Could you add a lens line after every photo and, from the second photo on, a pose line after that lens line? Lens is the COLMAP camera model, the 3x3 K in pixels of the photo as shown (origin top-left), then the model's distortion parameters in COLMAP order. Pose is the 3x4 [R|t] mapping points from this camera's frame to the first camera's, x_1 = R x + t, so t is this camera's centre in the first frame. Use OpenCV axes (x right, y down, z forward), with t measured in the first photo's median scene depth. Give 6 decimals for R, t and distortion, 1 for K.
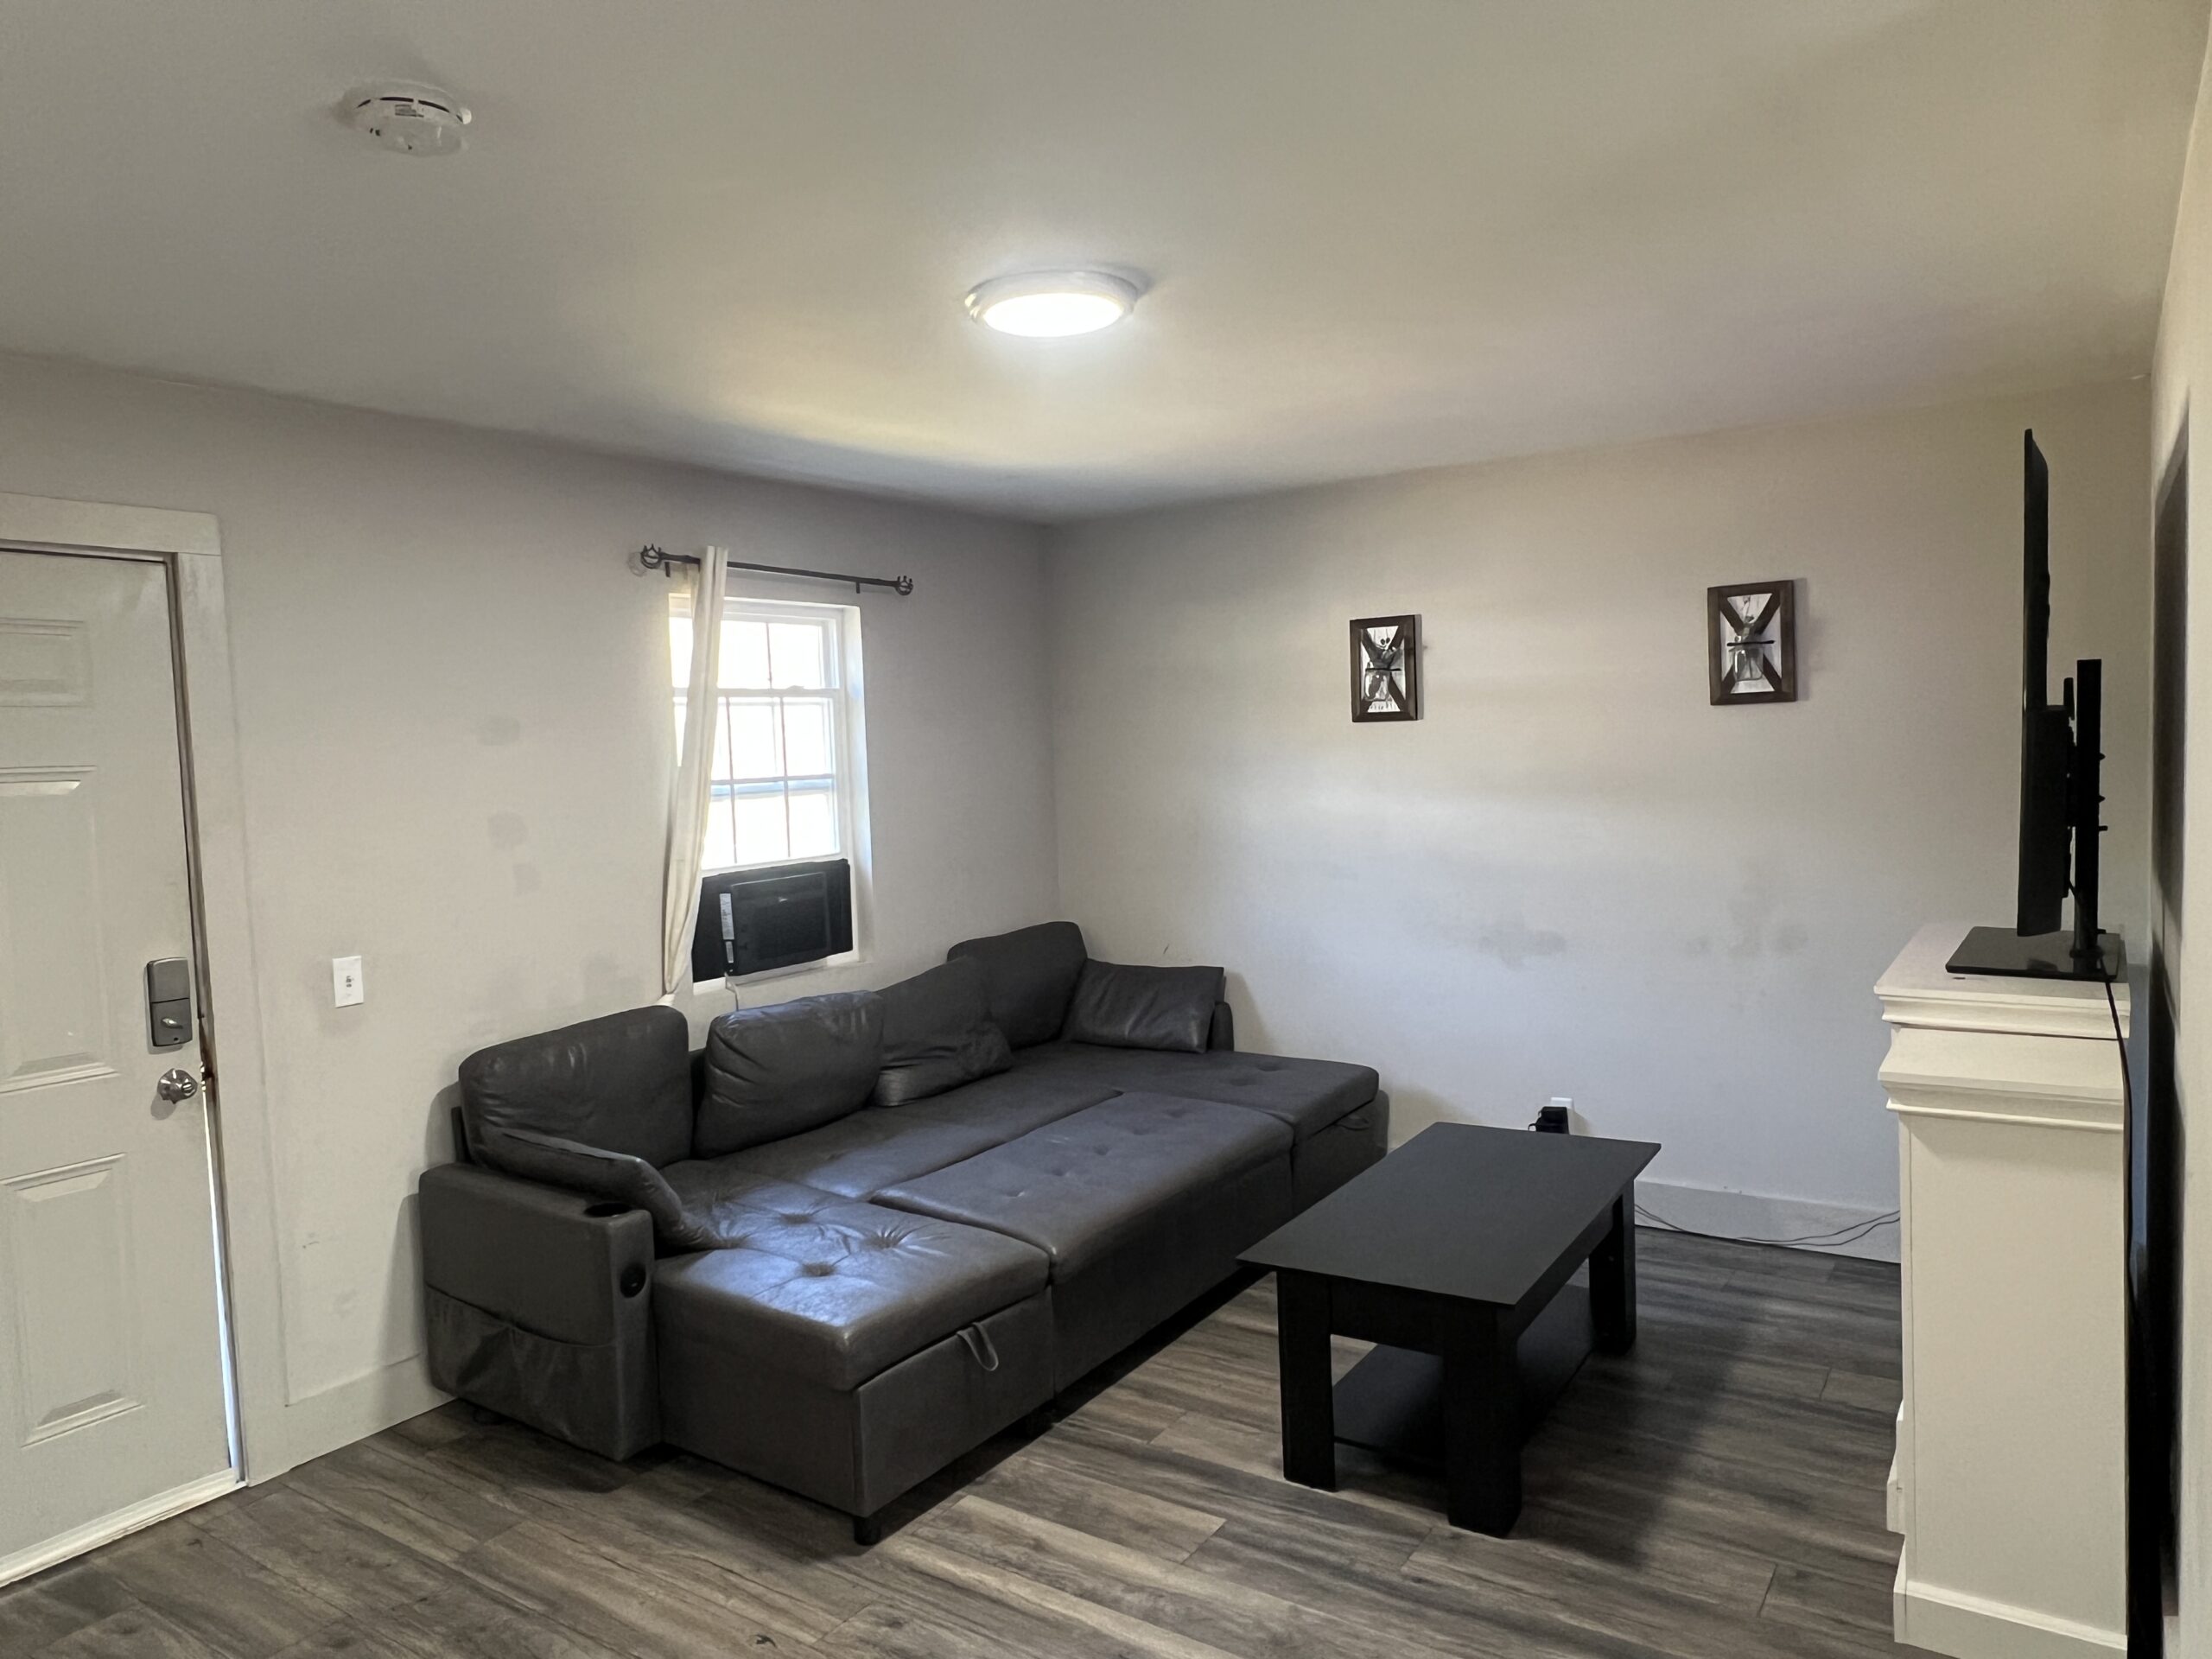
lens RADIAL K [[1464.3, 0, 1102.5], [0, 1464.3, 827.1], [0, 0, 1]] dist [0.006495, -0.007692]
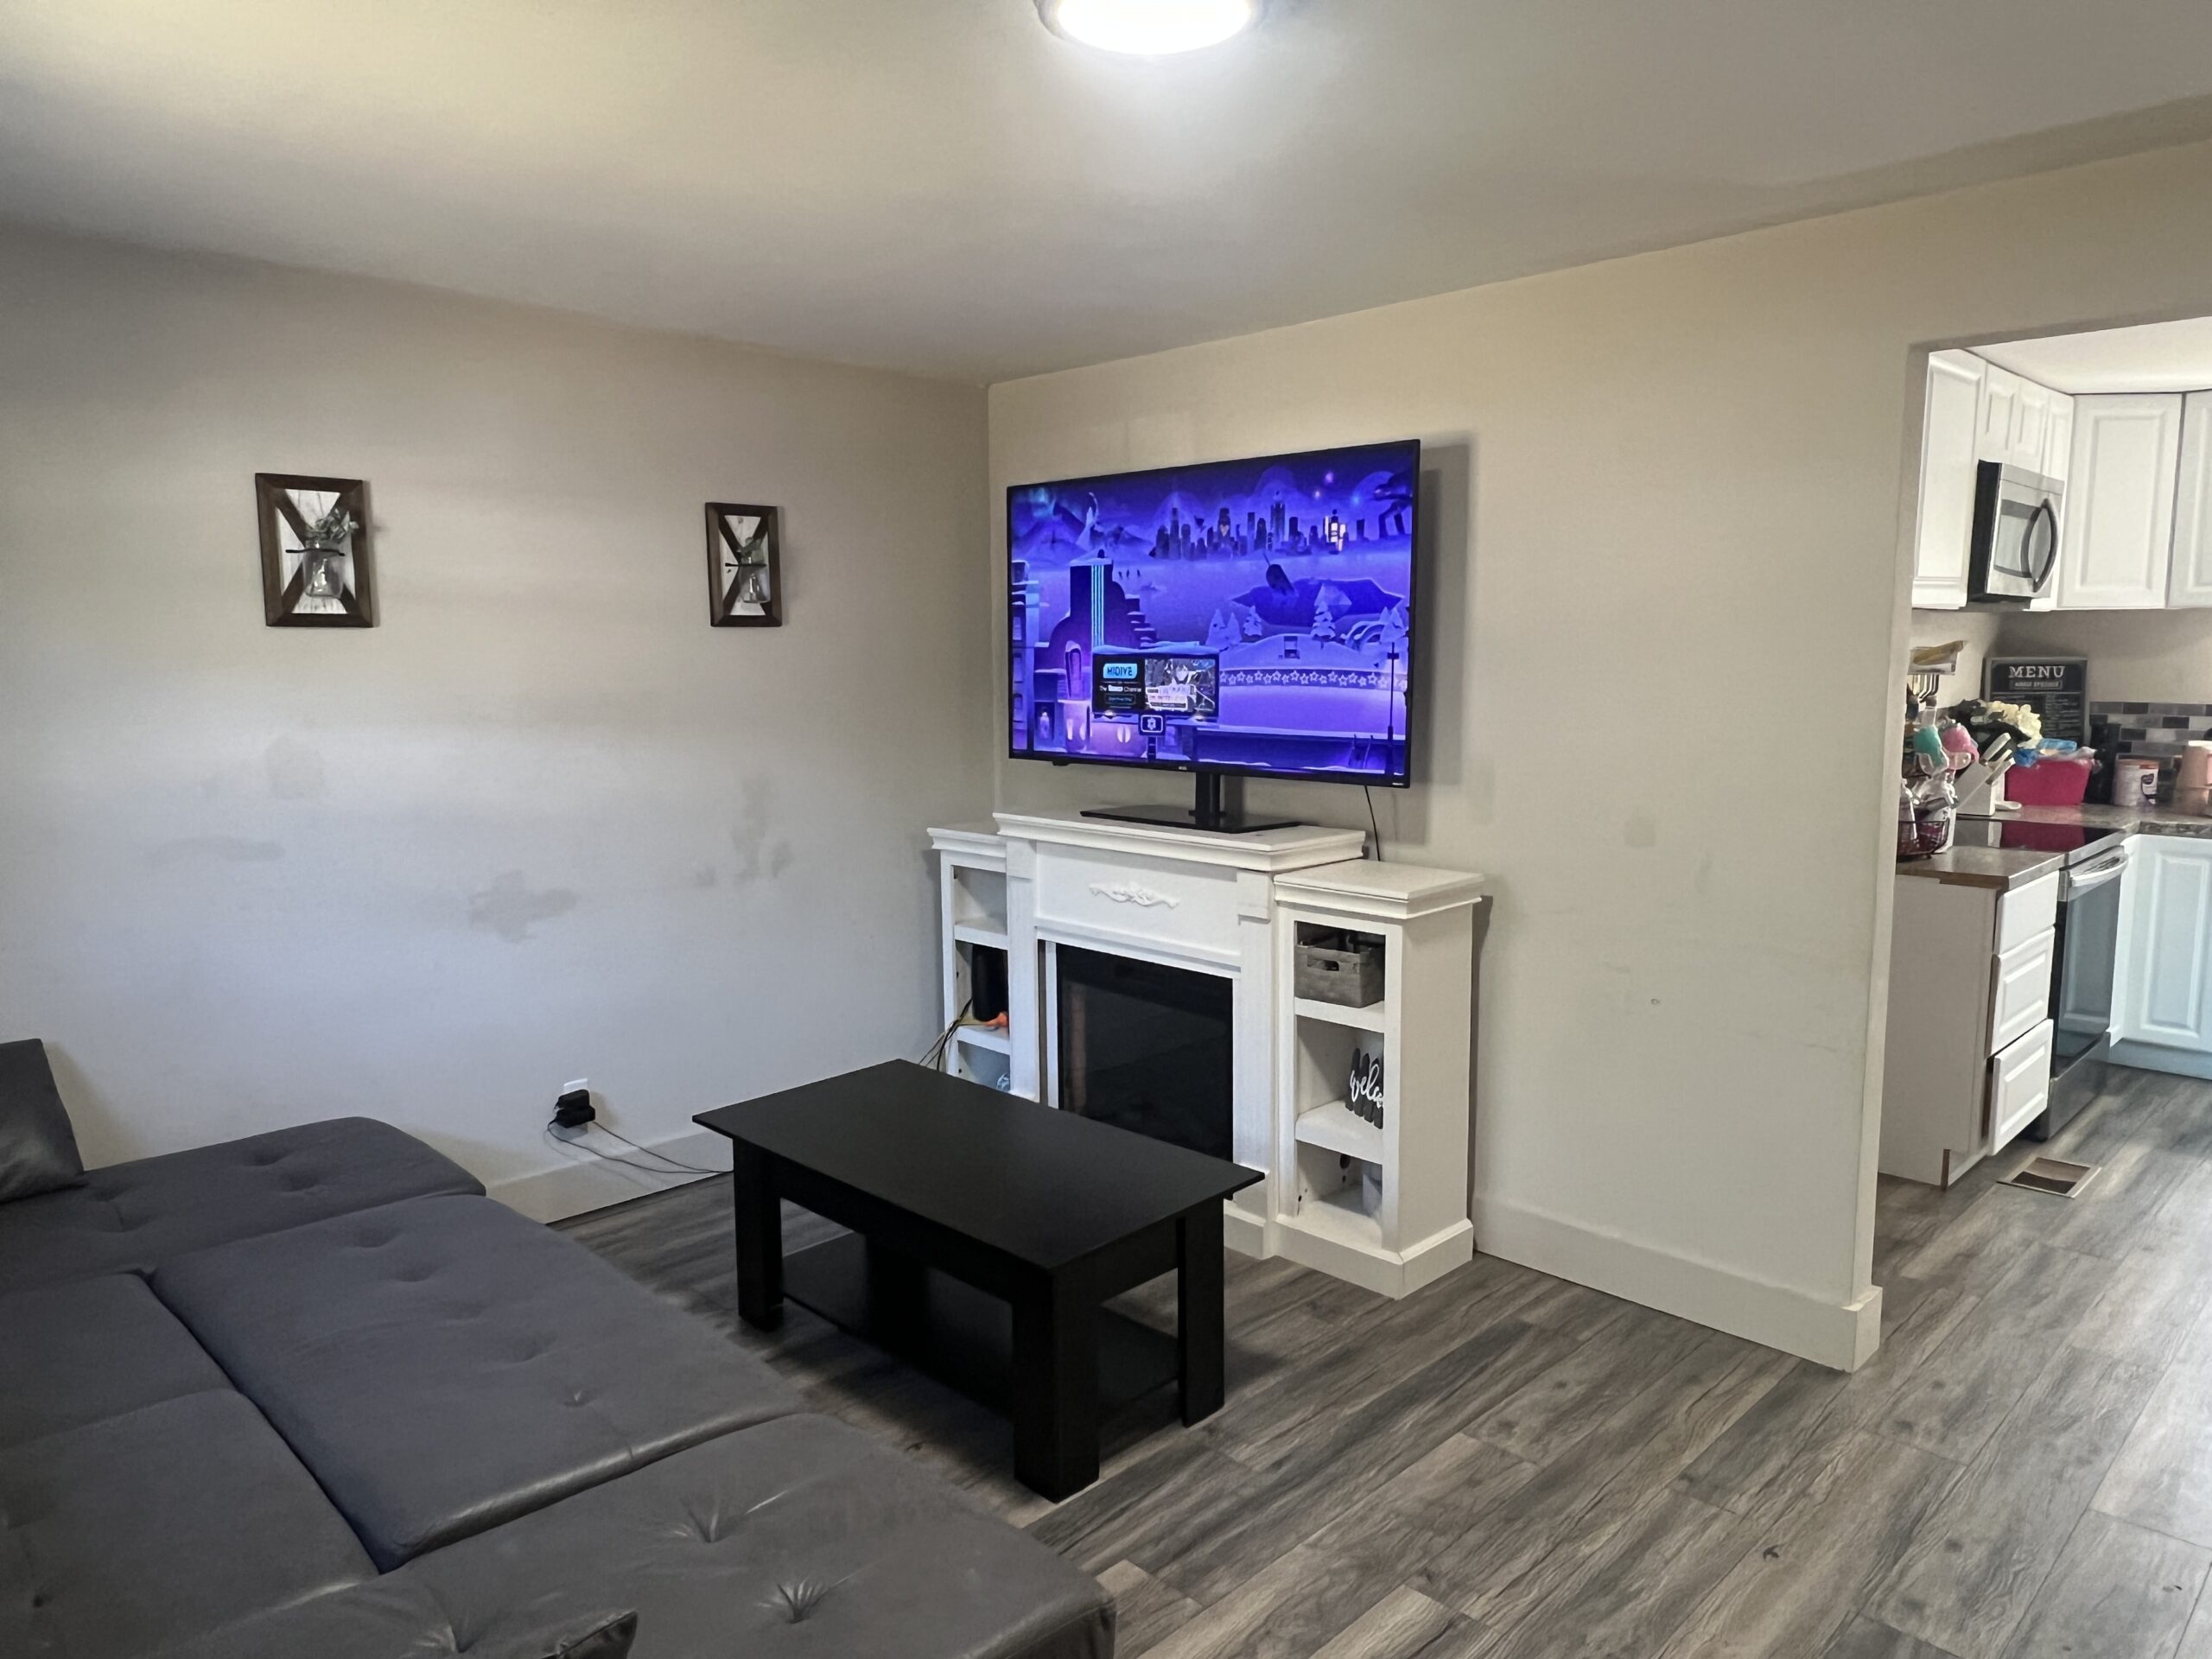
lens RADIAL K [[1464.3, 0, 1103.4], [0, 1464.3, 836.2], [0, 0, 1]] dist [0.006495, -0.007692]
pose [[0.188278, -0.092740, 0.977727, -0.570194], [0.053857, 0.995009, 0.084008, -0.015428], [-0.980638, 0.036841, 0.192333, 0.664451]]
